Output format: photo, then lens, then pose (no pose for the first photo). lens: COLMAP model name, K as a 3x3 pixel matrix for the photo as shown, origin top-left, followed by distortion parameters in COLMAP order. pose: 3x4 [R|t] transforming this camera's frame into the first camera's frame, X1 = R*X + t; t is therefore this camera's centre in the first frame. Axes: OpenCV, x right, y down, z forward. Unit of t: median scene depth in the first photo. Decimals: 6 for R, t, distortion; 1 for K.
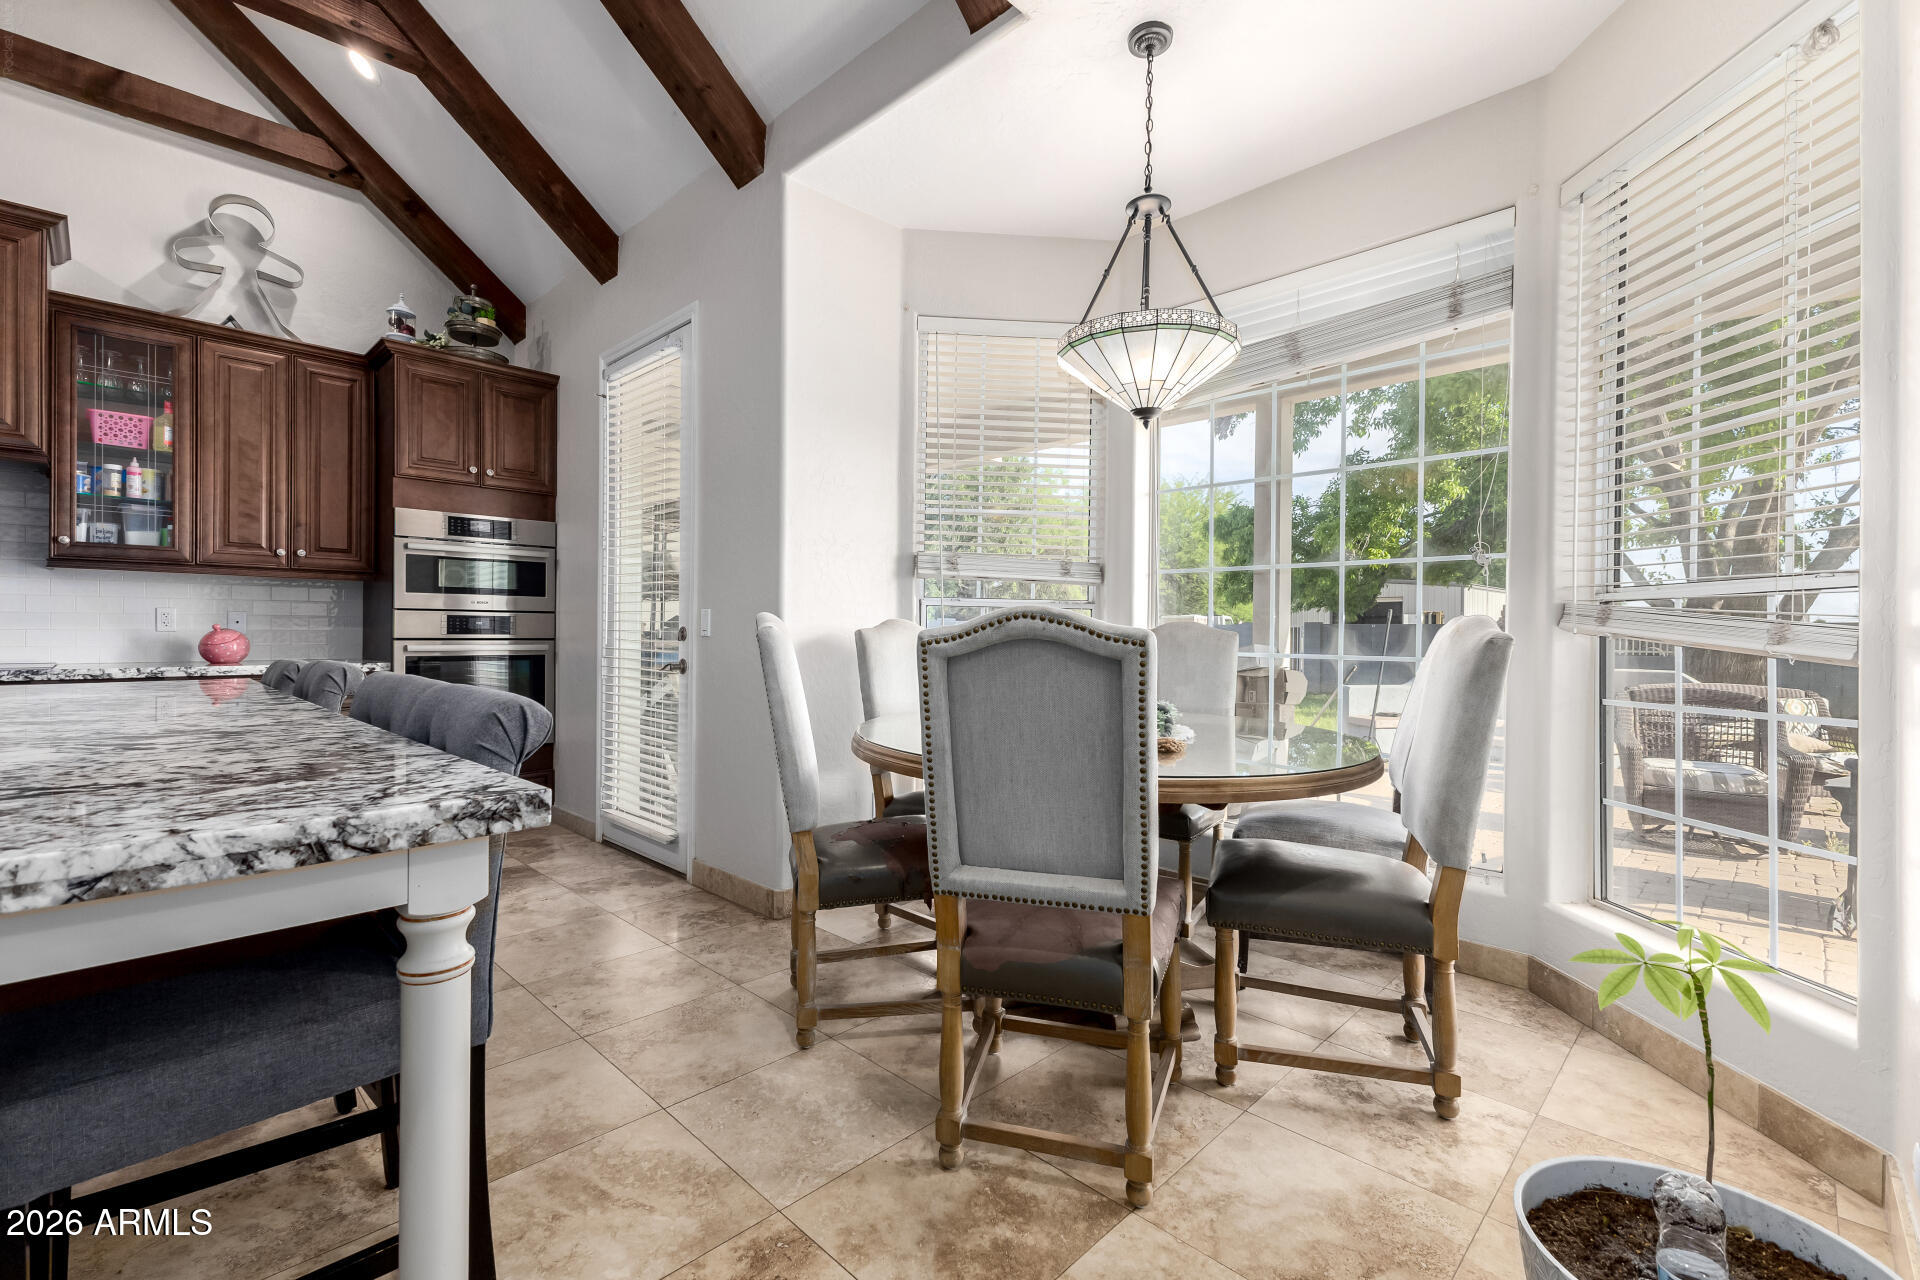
lens RADIAL K [[834.2, 0, 957.9], [0, 834.2, 633.5], [0, 0, 1]] dist [0.012346, -0.002734]
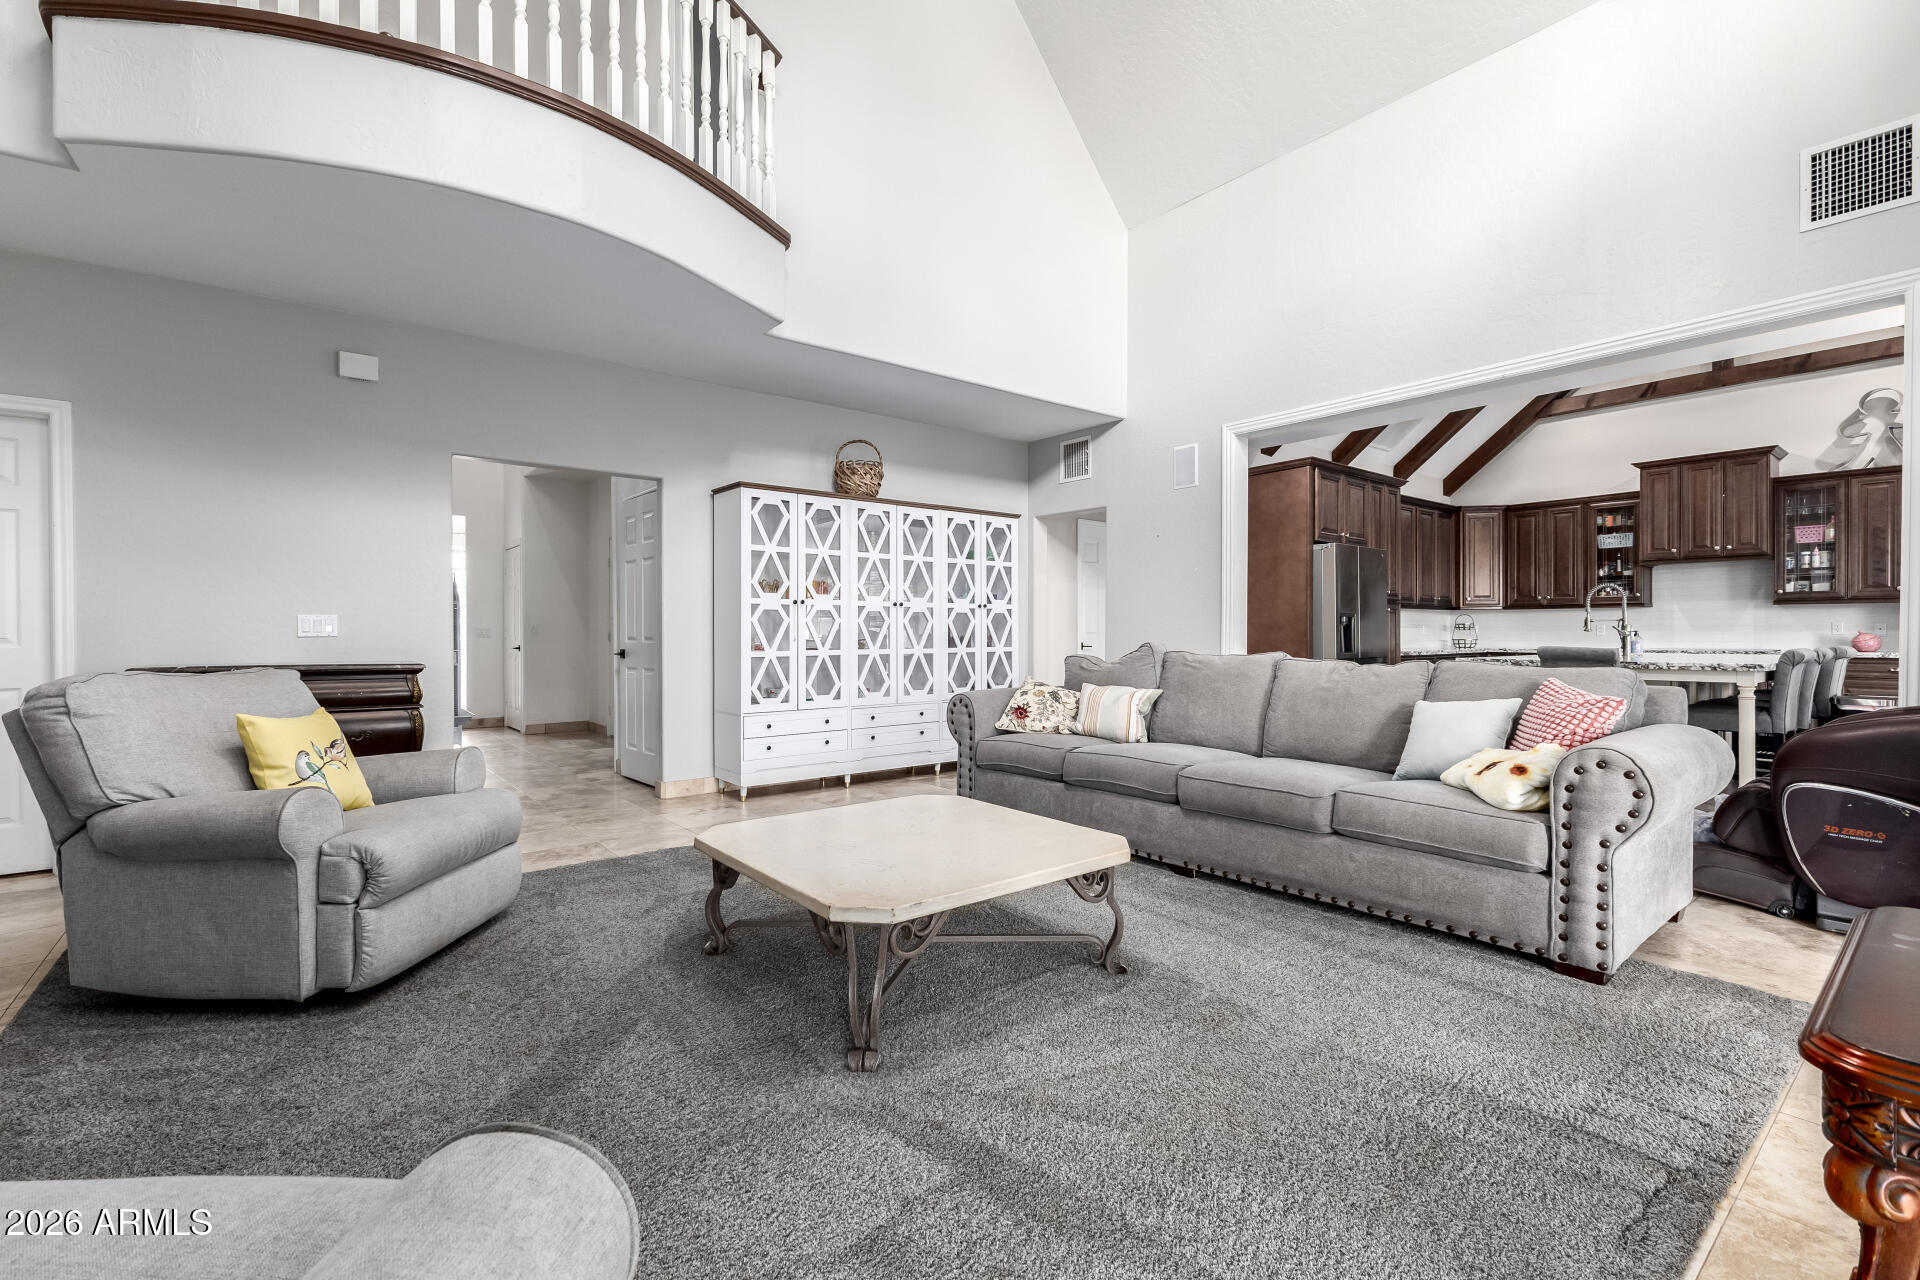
lens RADIAL K [[834.2, 0, 947.9], [0, 834.2, 632.6], [0, 0, 1]] dist [0.012346, -0.002734]
pose [[-0.125993, -0.005535, -0.992016, 1.233360], [-0.002175, 0.999984, -0.005303, 0.007278], [0.992029, 0.001490, -0.126003, -0.768284]]
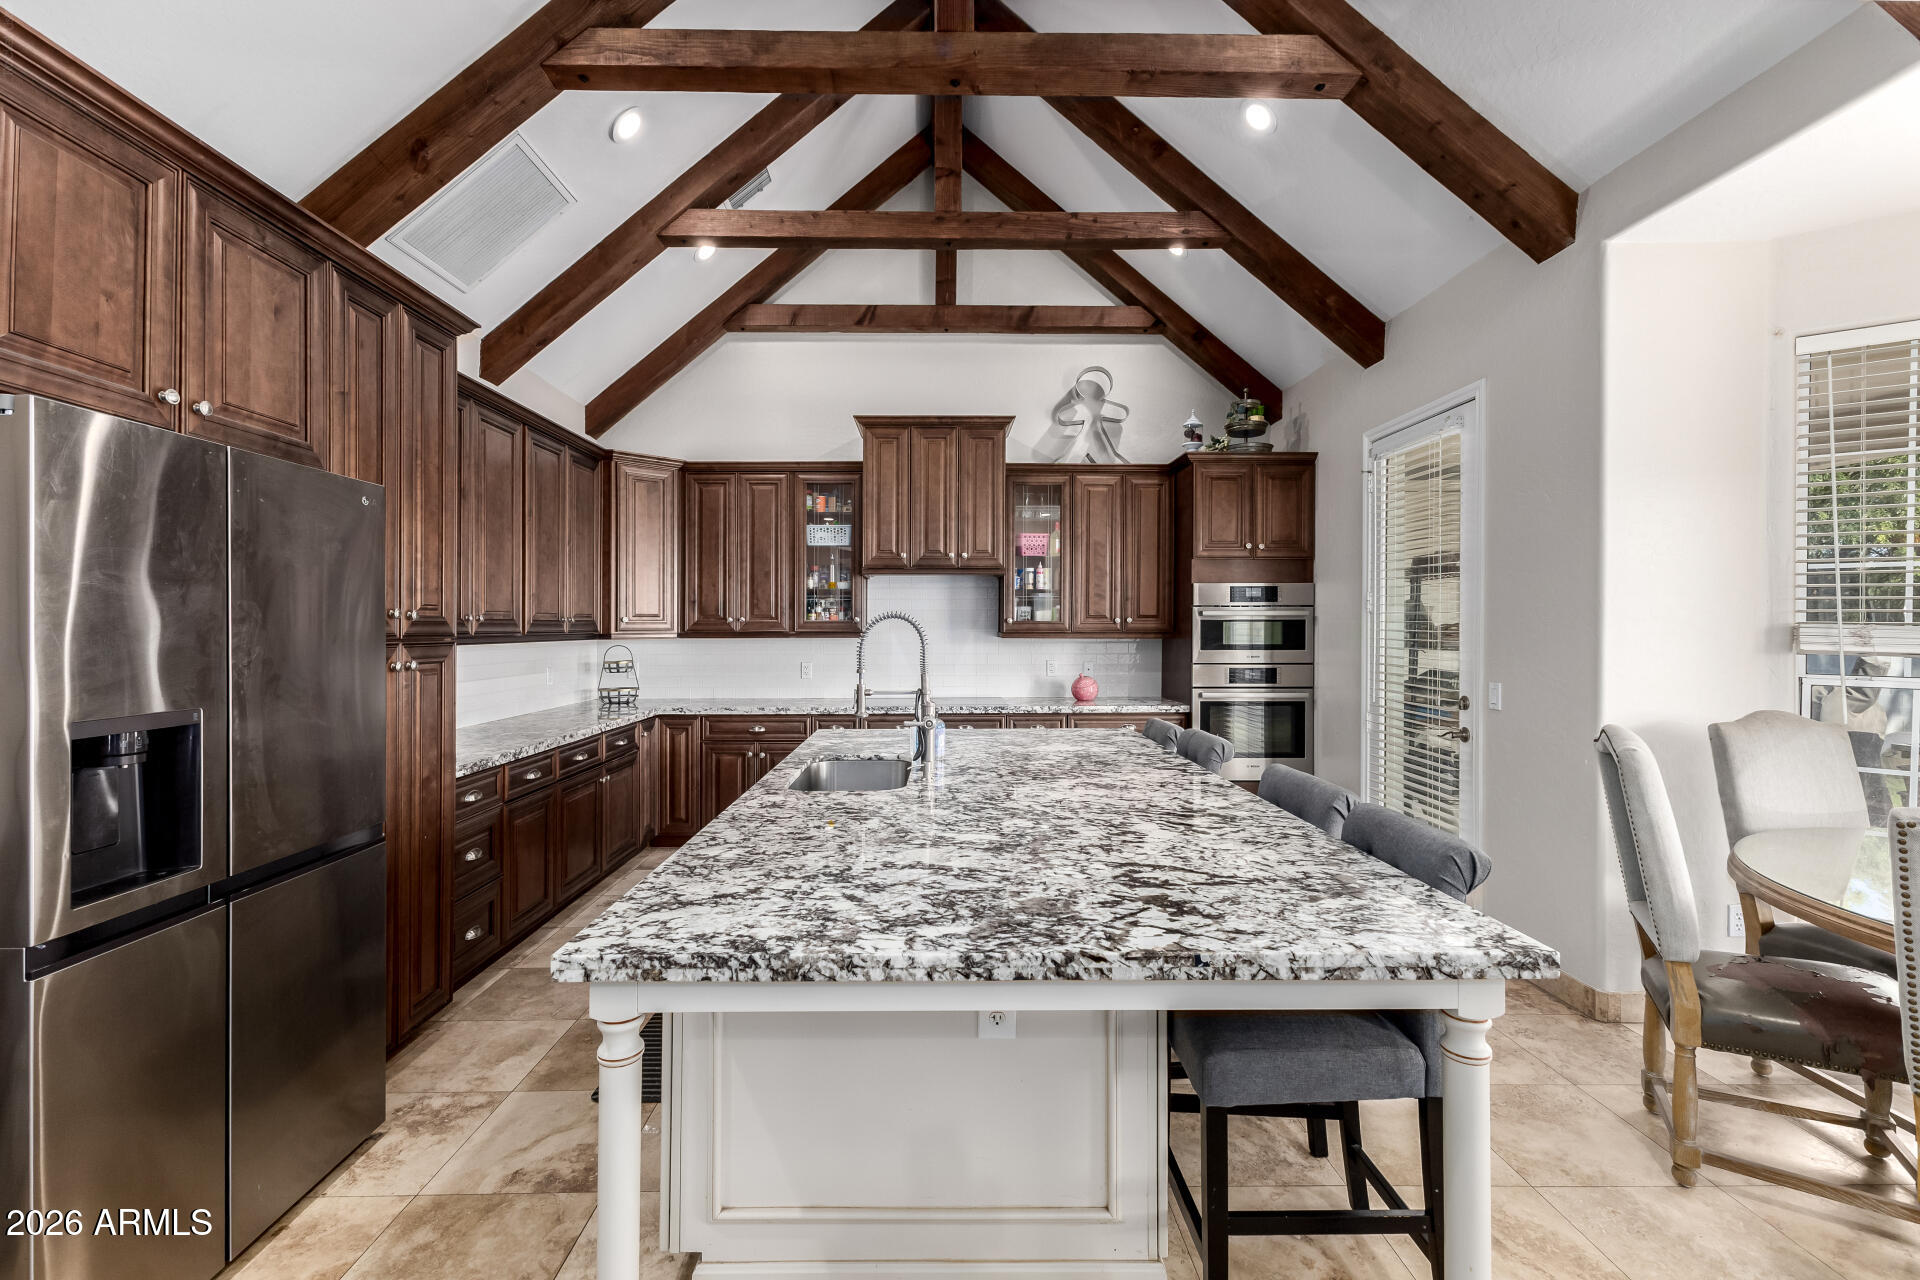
lens RADIAL K [[834.2, 0, 946.6], [0, 834.2, 628.7], [0, 0, 1]] dist [0.012346, -0.002734]
pose [[0.706783, -0.007948, -0.707385, -0.048788], [0.002656, 0.999960, -0.008581, -0.078026], [0.707425, 0.004187, 0.706776, -0.161534]]
